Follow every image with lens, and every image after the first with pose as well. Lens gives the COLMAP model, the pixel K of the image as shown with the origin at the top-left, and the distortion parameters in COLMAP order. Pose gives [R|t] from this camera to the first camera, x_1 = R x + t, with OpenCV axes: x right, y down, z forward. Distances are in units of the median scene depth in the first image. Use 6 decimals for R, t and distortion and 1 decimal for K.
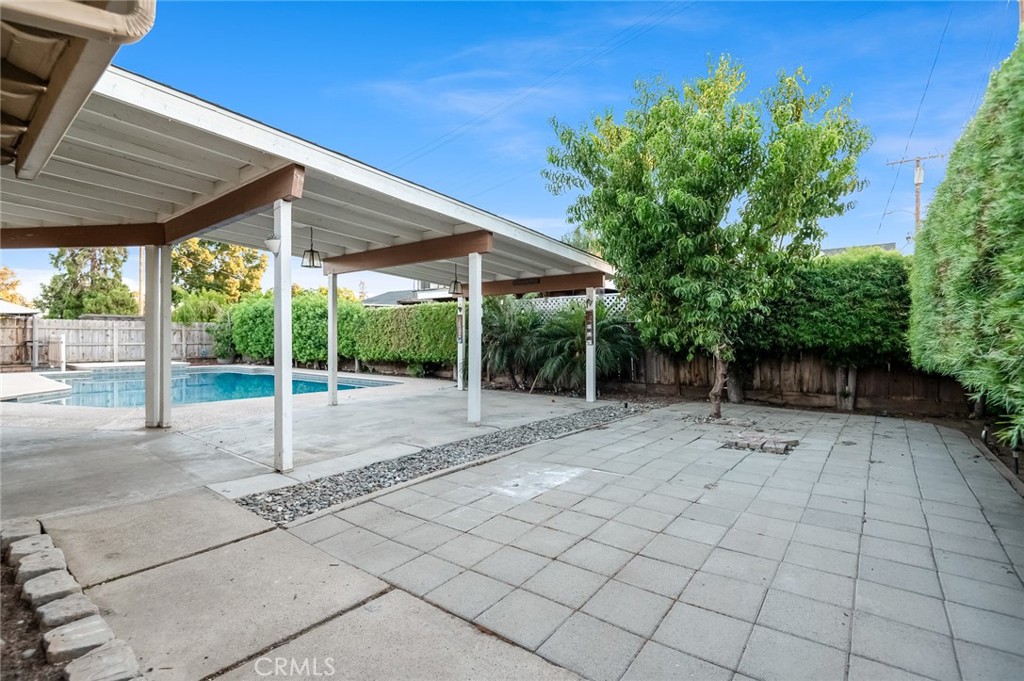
lens RADIAL K [[474.2, 0, 513.4], [0, 474.2, 341.0], [0, 0, 1]] dist [-0.014053, -0.005135]
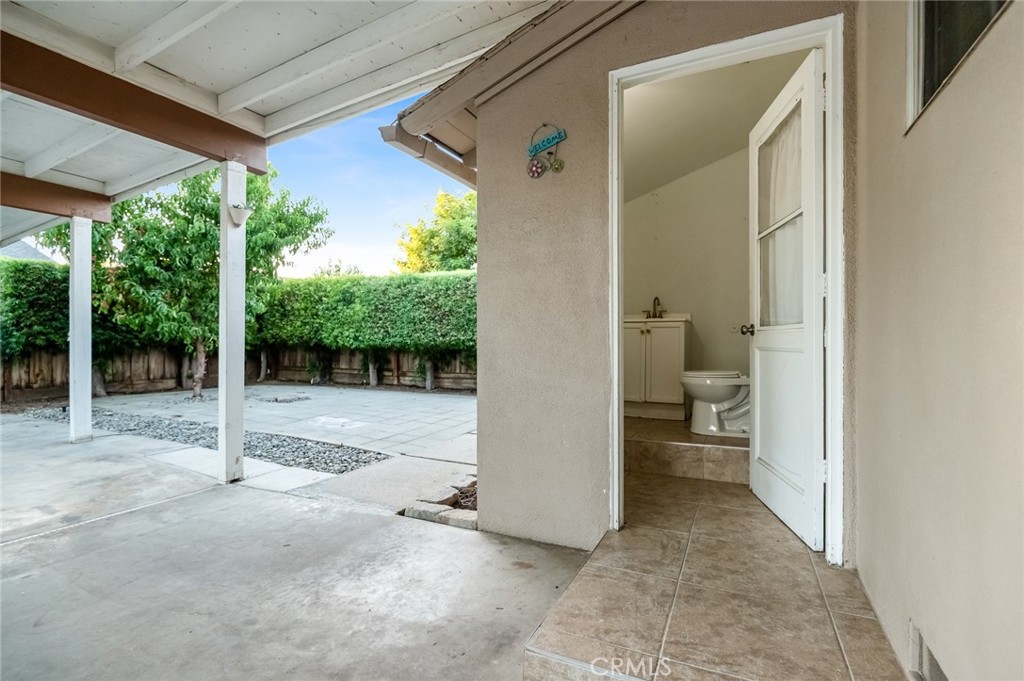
lens RADIAL K [[474.2, 0, 513.7], [0, 474.2, 342.6], [0, 0, 1]] dist [-0.014053, -0.005135]
pose [[-0.200168, -0.006769, 0.979738, -0.351993], [0.006501, 0.999945, 0.008237, 0.005728], [-0.979740, 0.008018, -0.200113, 0.167636]]
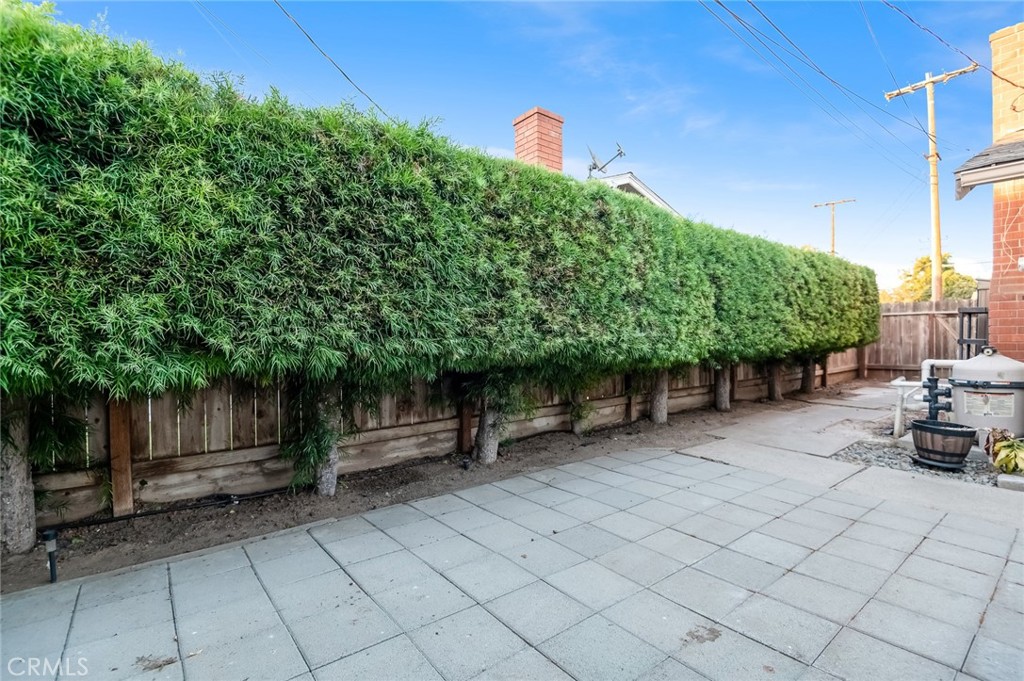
lens RADIAL K [[474.2, 0, 510.0], [0, 474.2, 338.1], [0, 0, 1]] dist [-0.014053, -0.005135]
pose [[-0.971810, -0.002129, 0.235757, 0.105493], [0.000839, 0.999922, 0.012489, 0.001823], [-0.235766, 0.012335, -0.971732, 0.317450]]
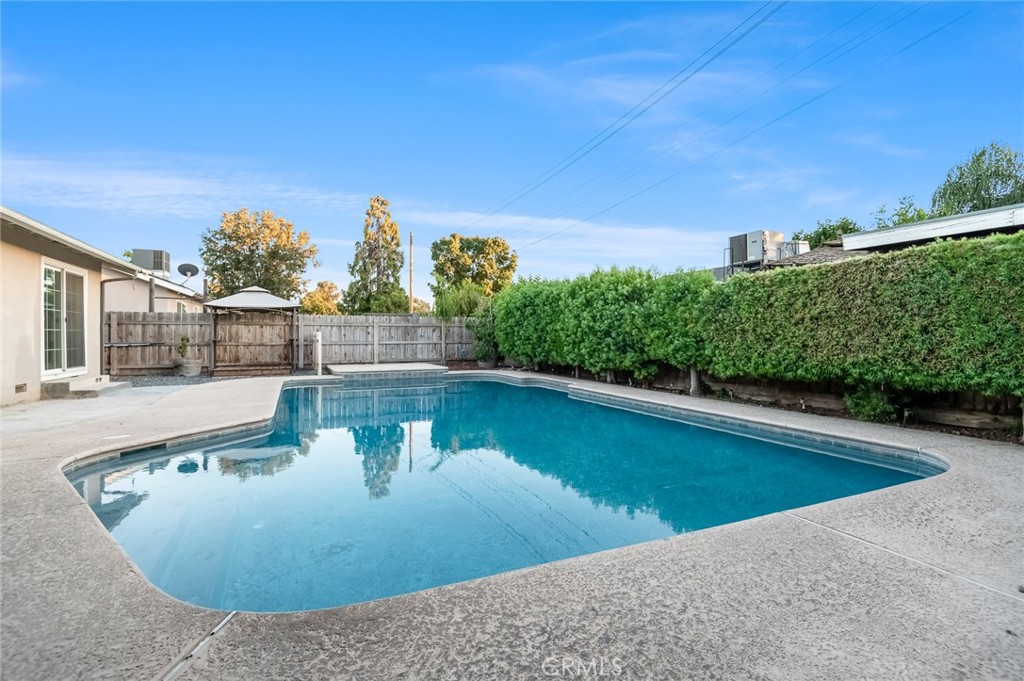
lens RADIAL K [[474.2, 0, 509.2], [0, 474.2, 344.9], [0, 0, 1]] dist [-0.014053, -0.005135]
pose [[0.884101, 0.005289, -0.467267, -0.251498], [-0.000451, 0.999945, 0.010466, 0.001119], [0.467296, -0.009043, 0.884054, 0.384236]]
